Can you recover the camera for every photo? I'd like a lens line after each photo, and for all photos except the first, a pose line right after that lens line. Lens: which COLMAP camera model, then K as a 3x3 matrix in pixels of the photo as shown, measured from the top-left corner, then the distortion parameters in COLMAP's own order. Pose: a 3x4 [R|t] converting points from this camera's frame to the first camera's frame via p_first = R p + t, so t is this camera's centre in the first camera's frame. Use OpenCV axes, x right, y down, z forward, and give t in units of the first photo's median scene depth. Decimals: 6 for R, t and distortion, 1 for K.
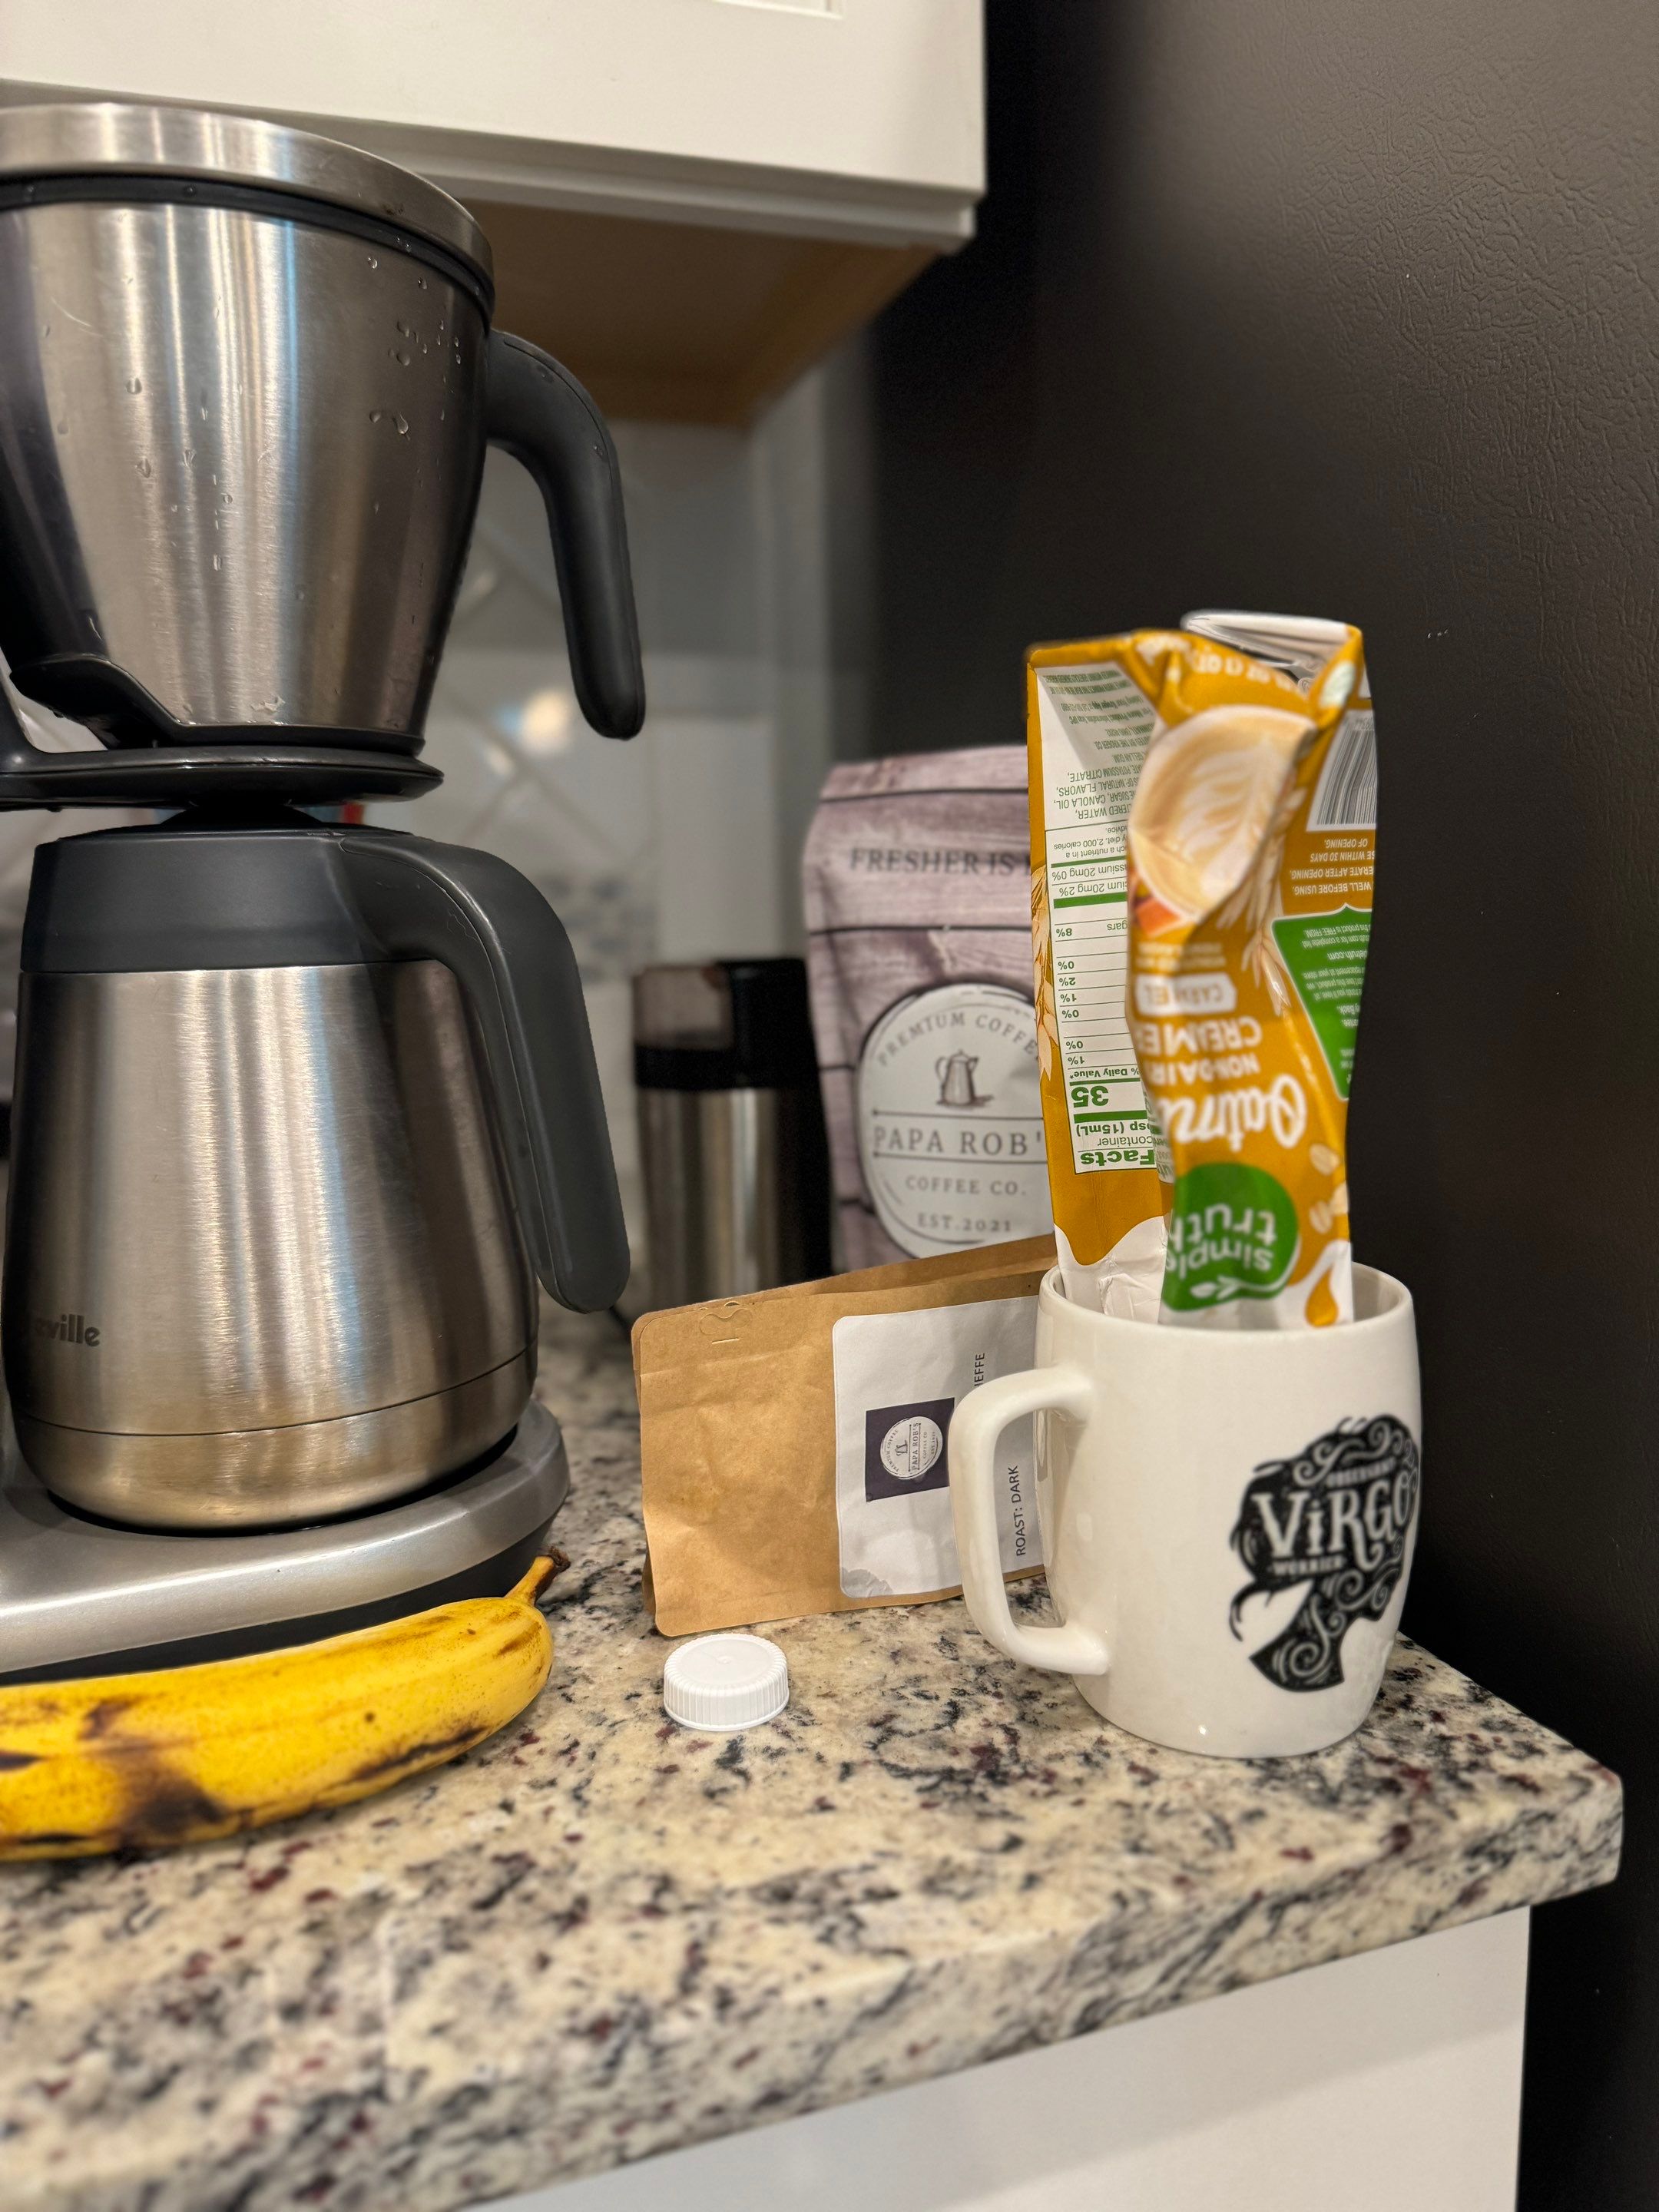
lens RADIAL K [[1574.9, 0, 770.7], [0, 1574.9, 1079.5], [0, 0, 1]] dist [0.006688, -0.037781]
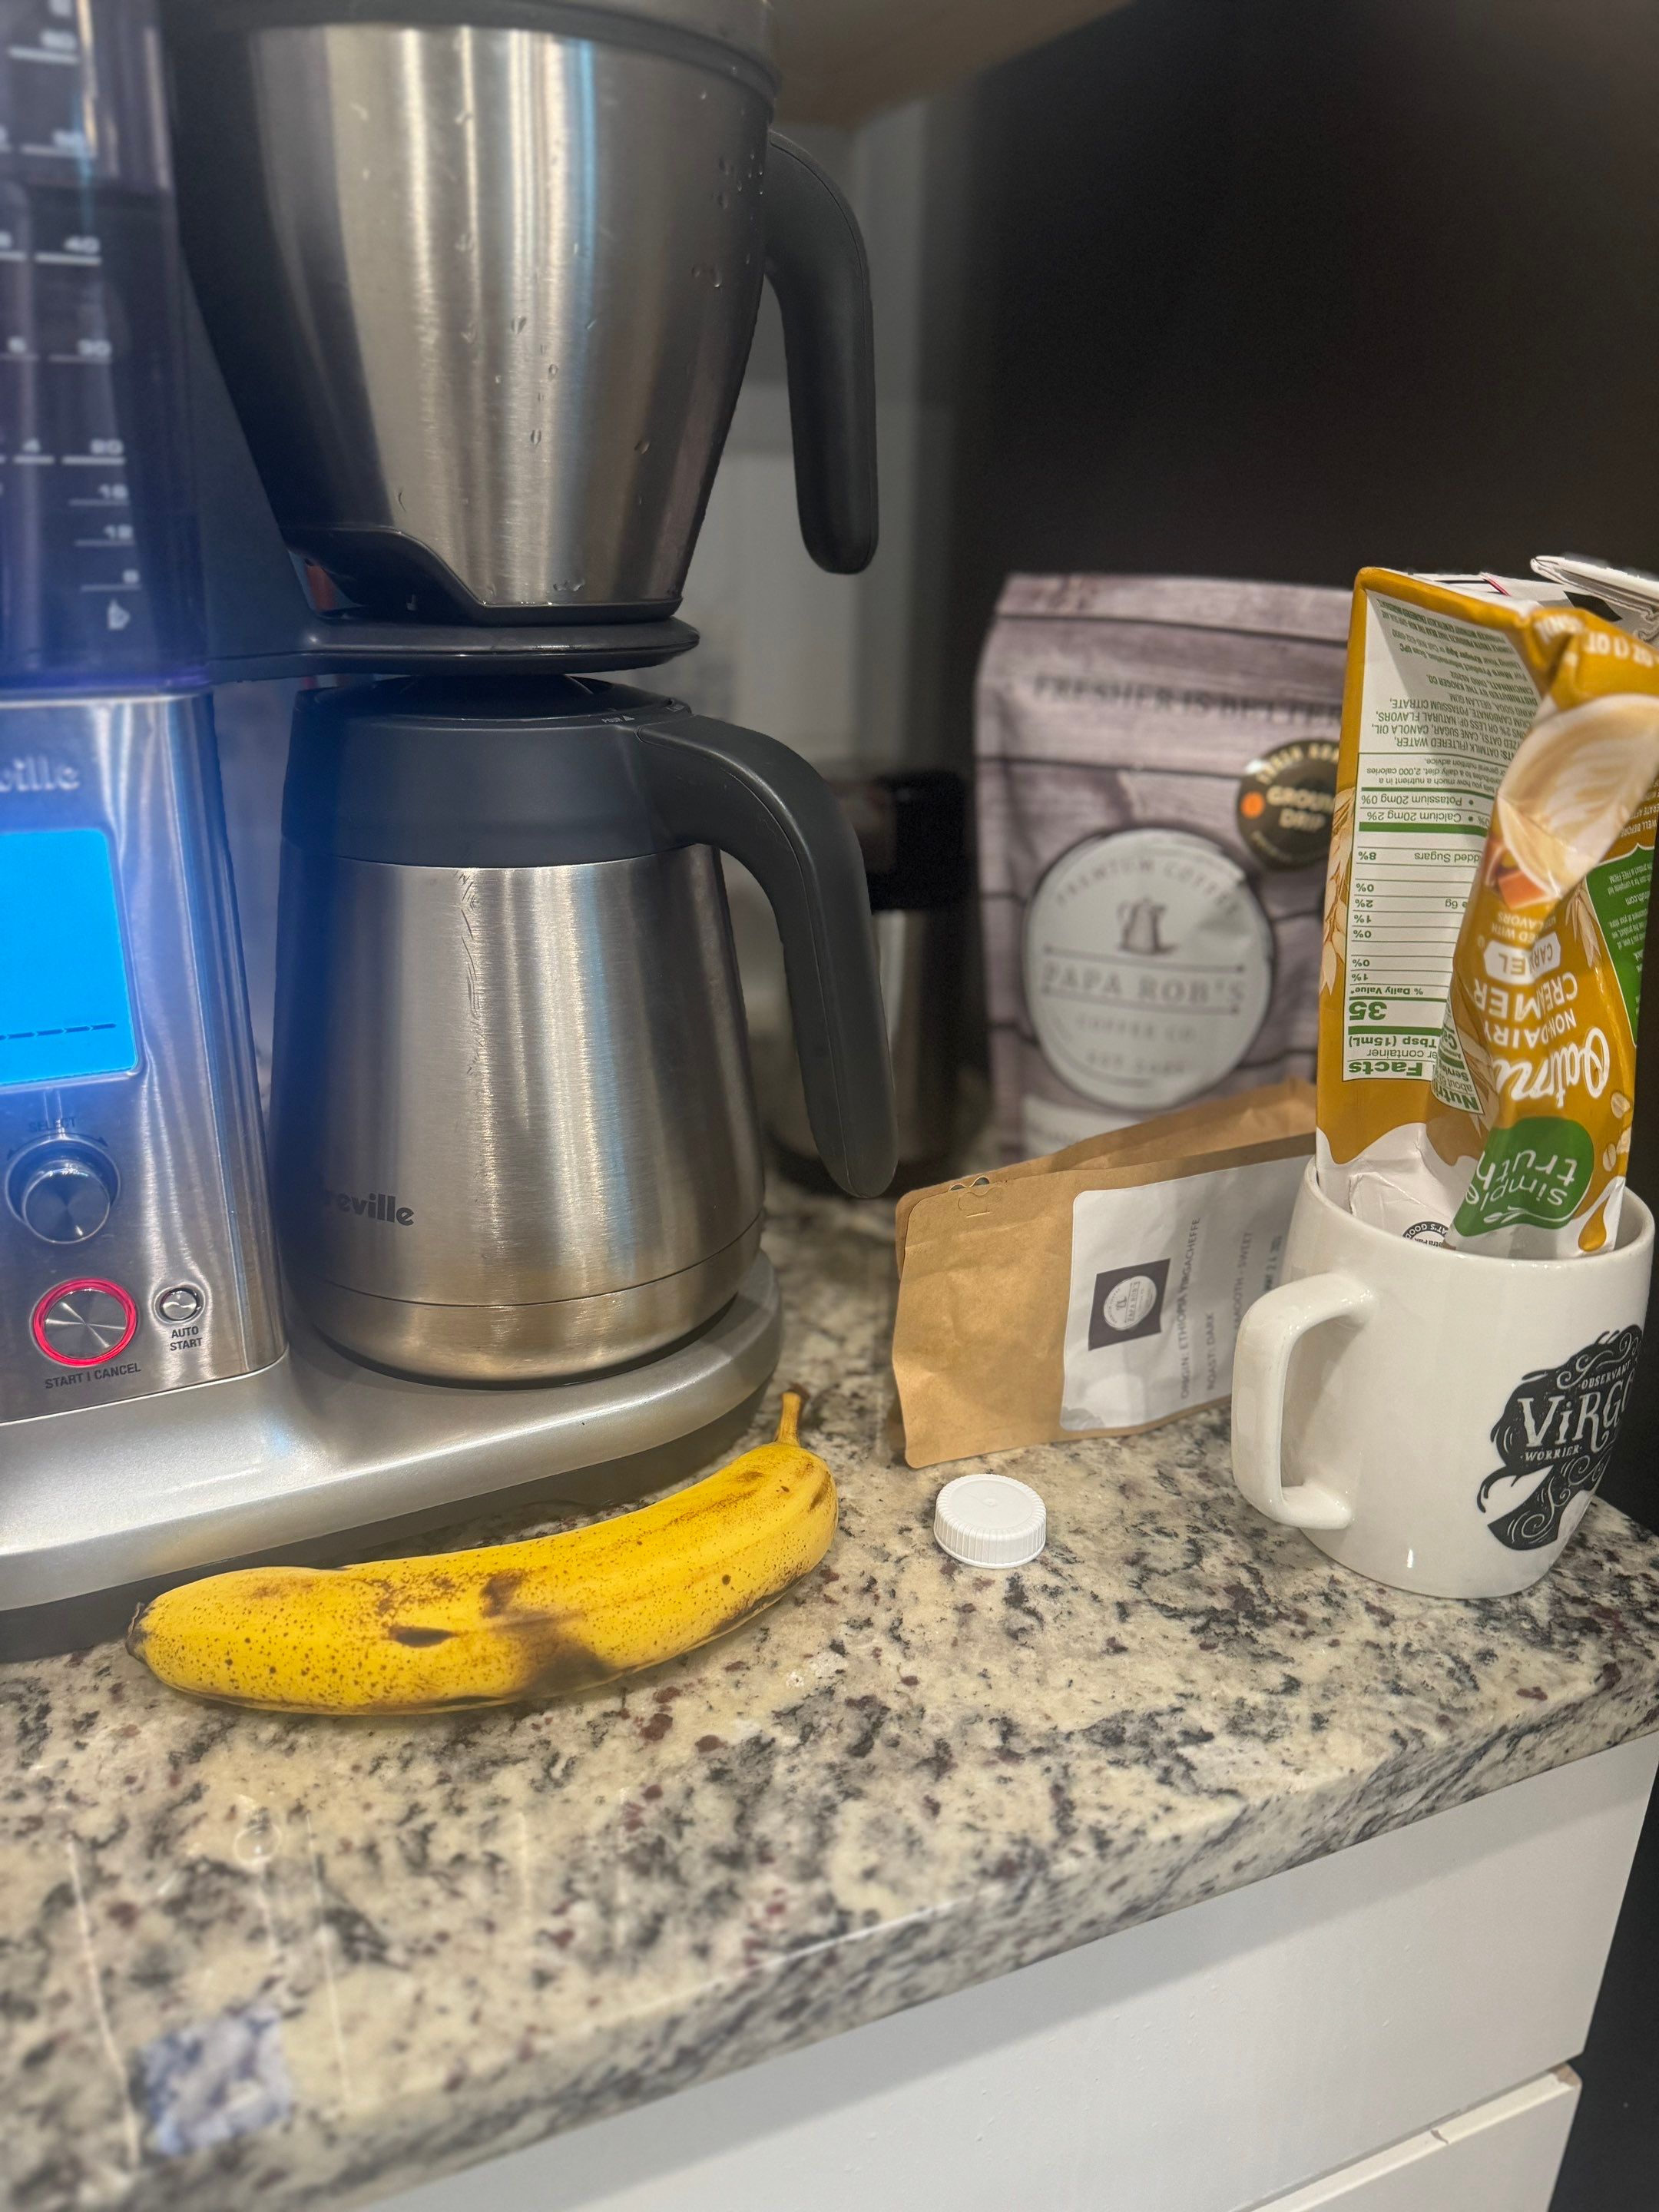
lens RADIAL K [[1552.5, 0, 830.5], [0, 1552.5, 1113.1], [0, 0, 1]] dist [0.184995, -0.421811]
pose [[0.996557, 0.017180, 0.081113, -0.275541], [-0.034613, 0.975176, 0.218710, -0.162793], [-0.075342, -0.220765, 0.972413, -0.016046]]
